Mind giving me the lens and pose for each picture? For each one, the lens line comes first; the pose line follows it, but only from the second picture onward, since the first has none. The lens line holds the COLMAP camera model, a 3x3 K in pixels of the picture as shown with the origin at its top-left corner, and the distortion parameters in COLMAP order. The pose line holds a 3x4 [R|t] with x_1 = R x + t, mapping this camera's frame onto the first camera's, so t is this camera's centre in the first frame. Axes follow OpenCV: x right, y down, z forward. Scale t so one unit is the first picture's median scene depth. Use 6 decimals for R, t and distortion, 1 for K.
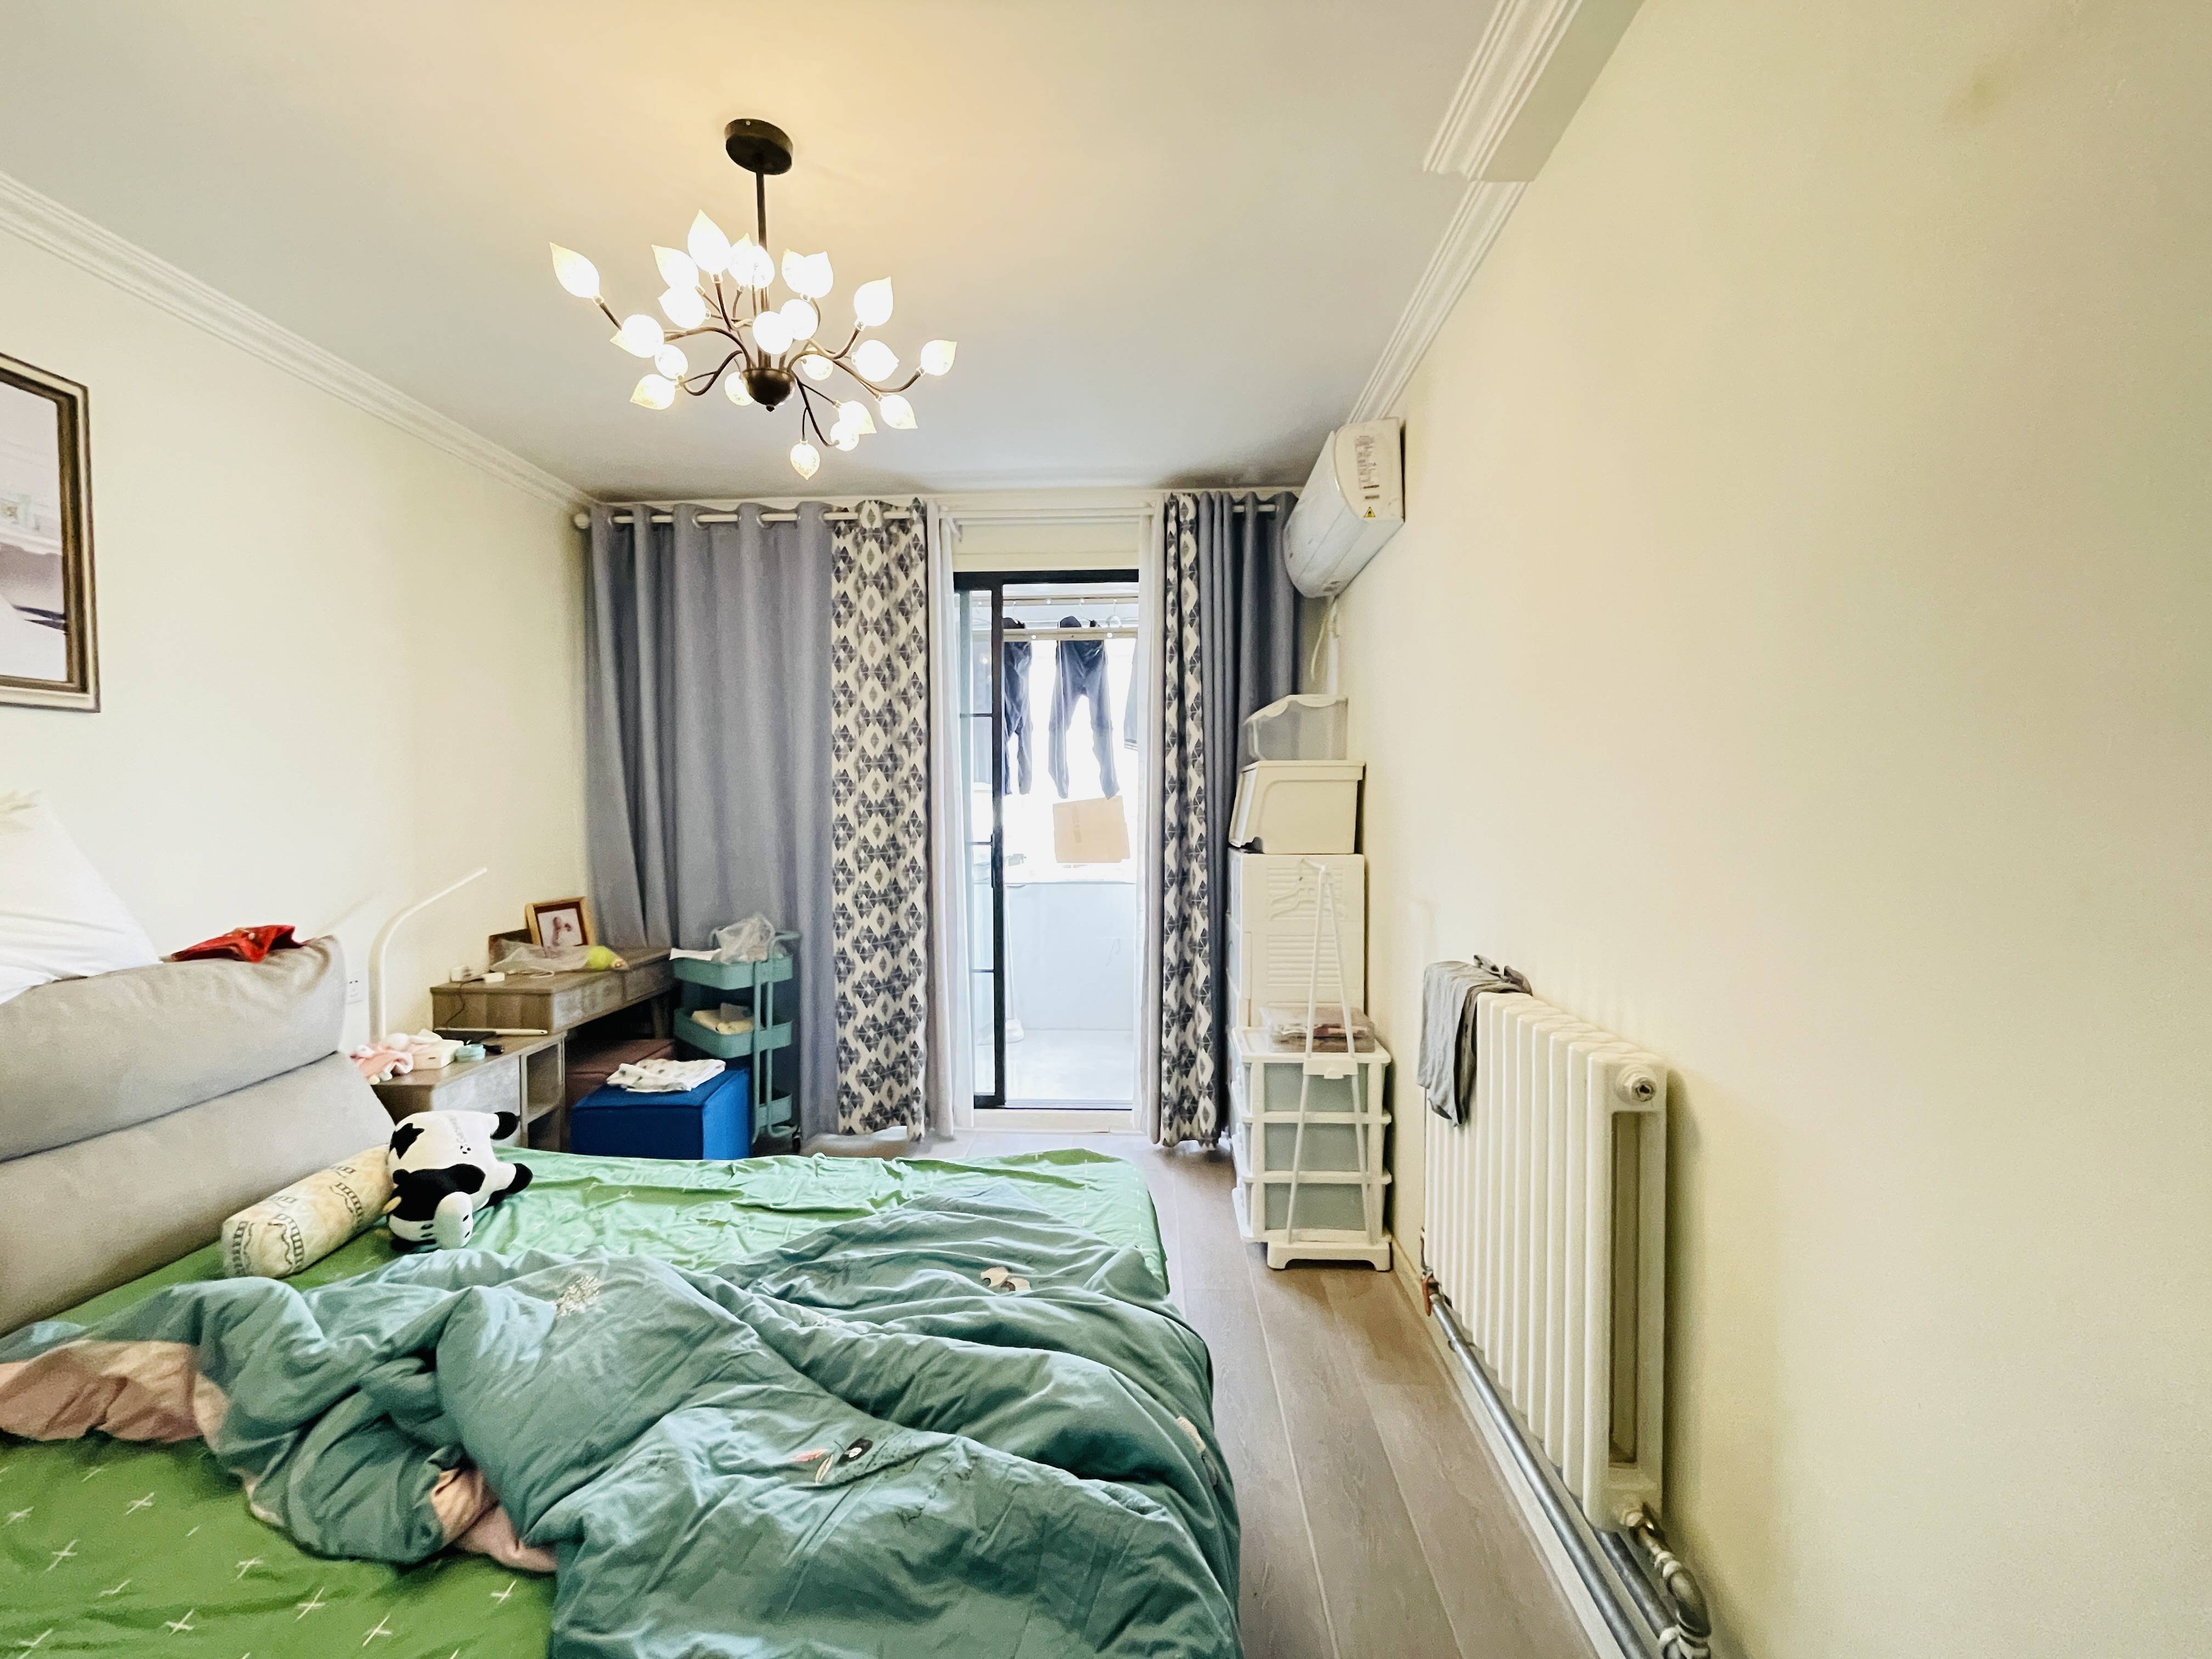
lens RADIAL K [[889.1, 0, 1103.5], [0, 889.1, 829.1], [0, 0, 1]] dist [-0.004249, 0.000273]
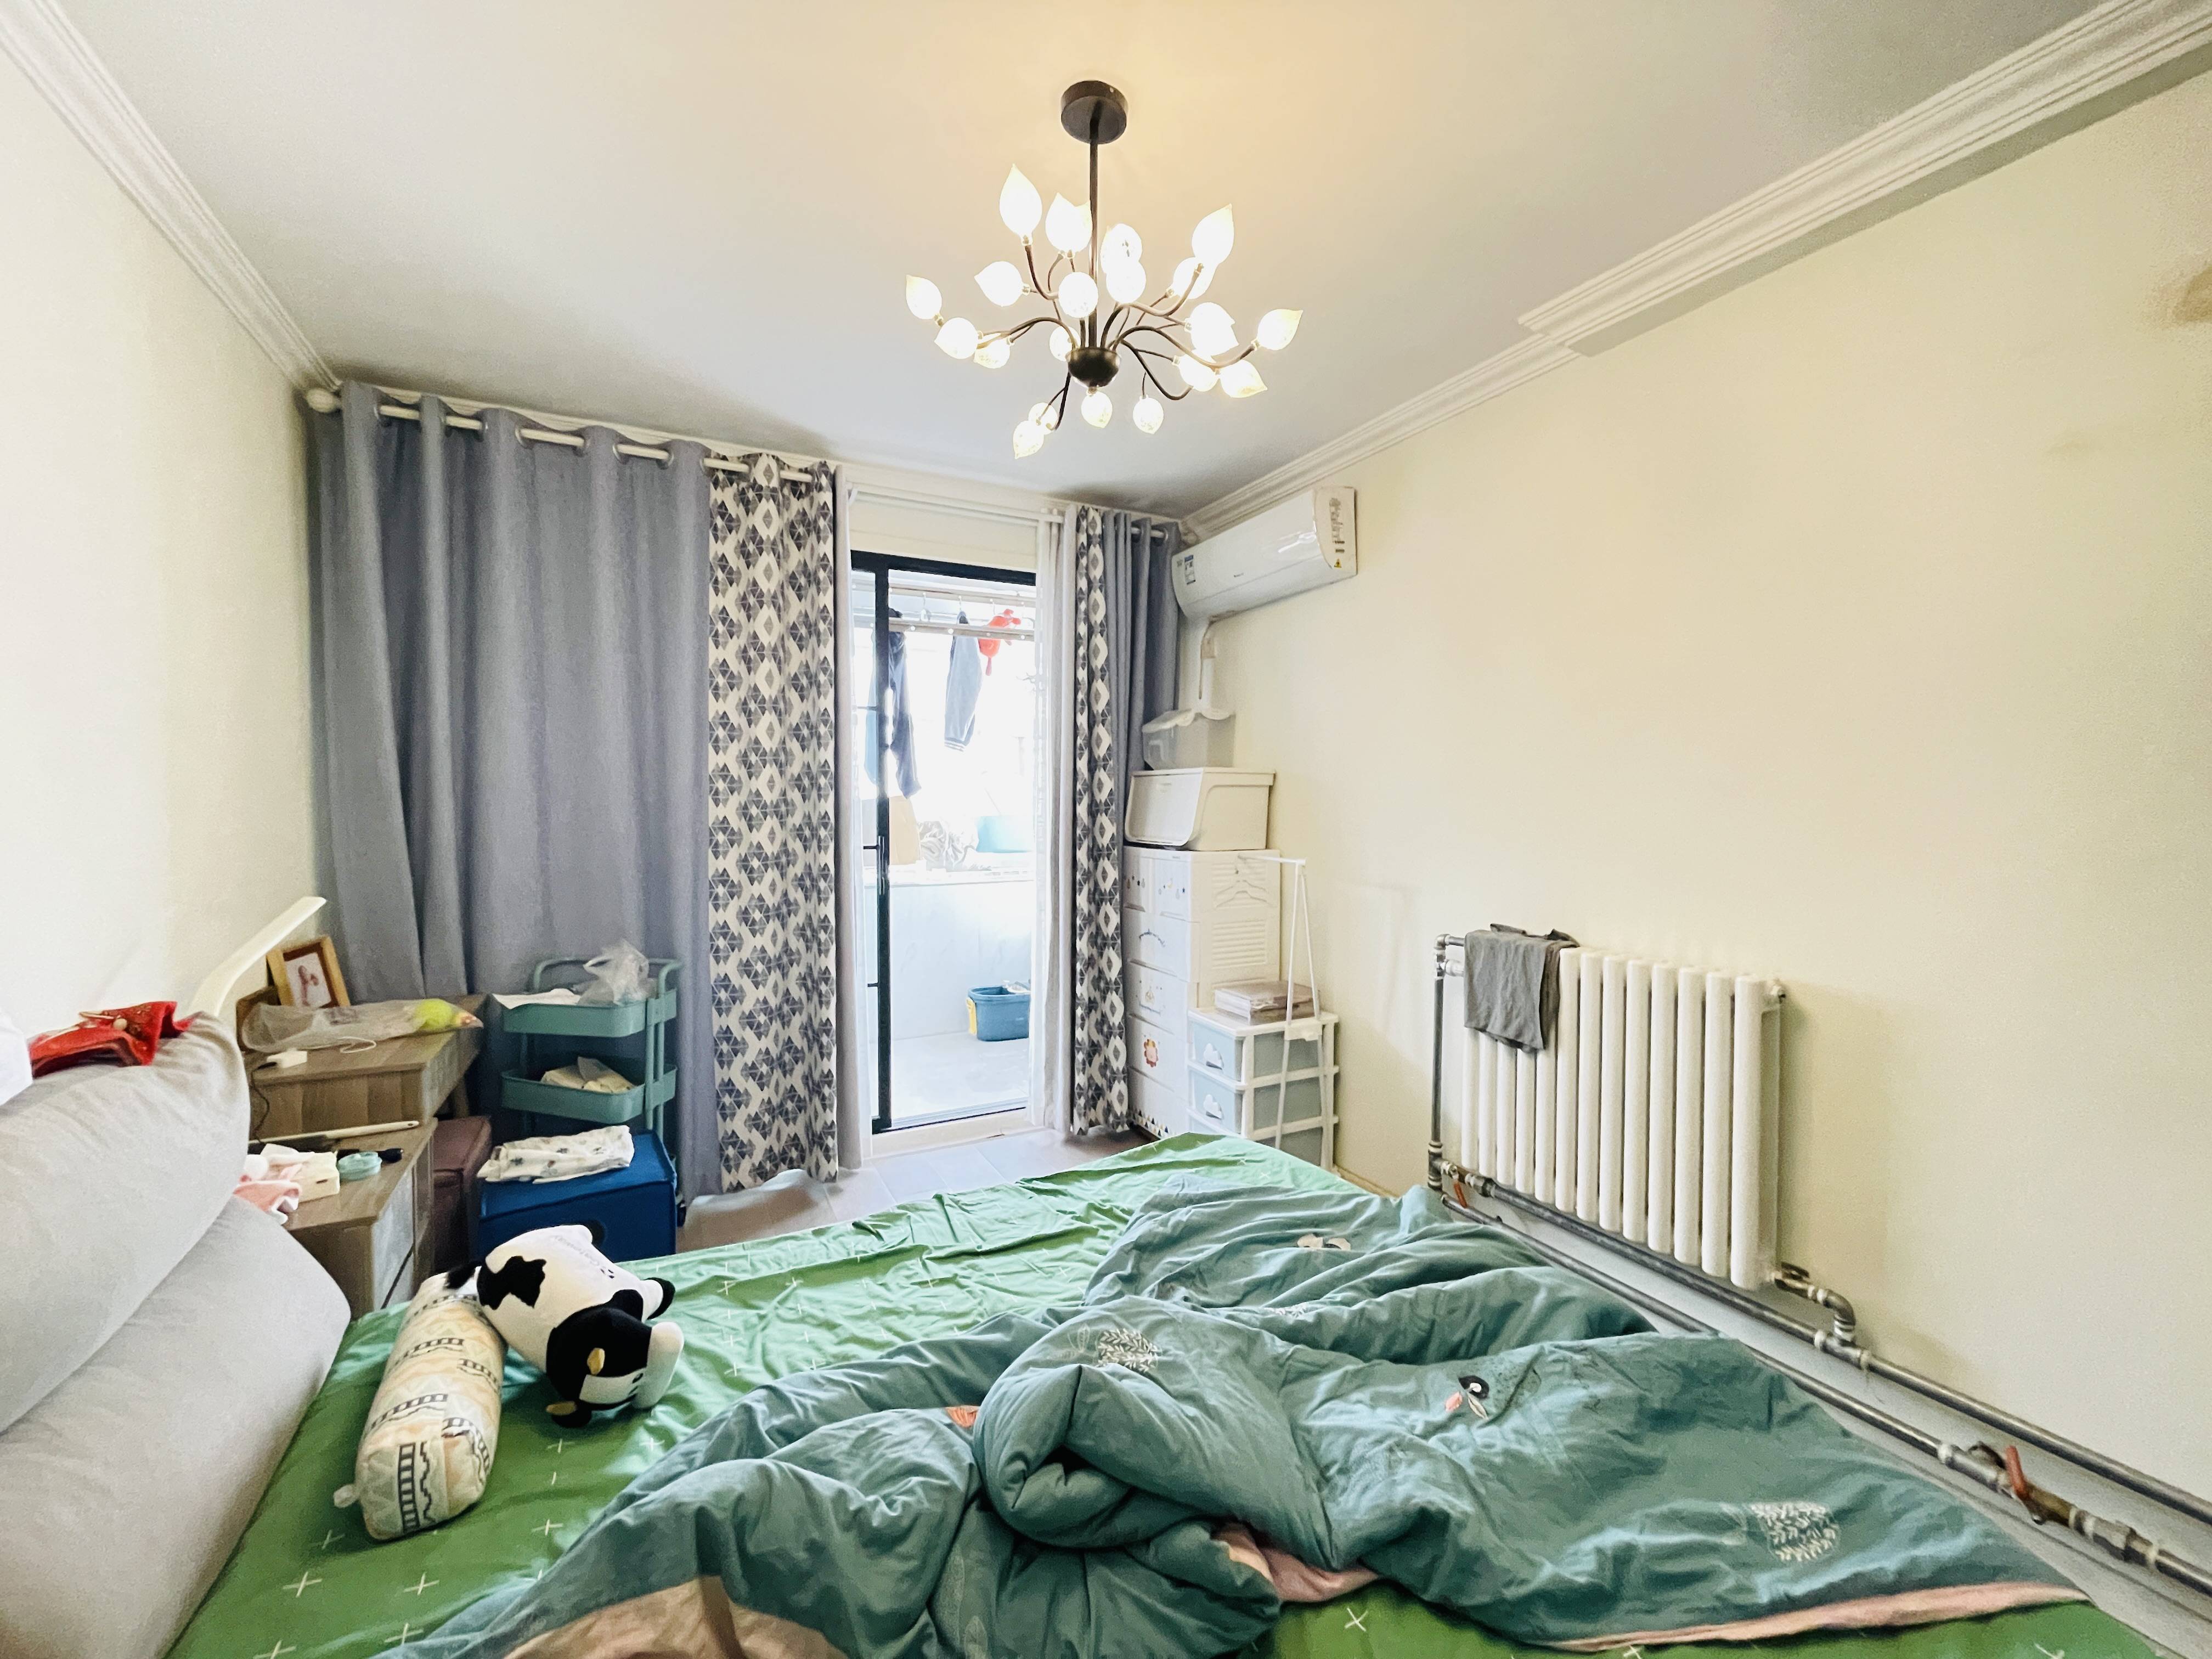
lens RADIAL K [[889.1, 0, 1105.4], [0, 889.1, 829.6], [0, 0, 1]] dist [-0.004249, 0.000273]
pose [[0.867513, -0.010770, 0.497297, -0.426103], [0.009234, 0.999942, 0.005549, -0.005702], [-0.497328, -0.000222, 0.867562, 0.087963]]
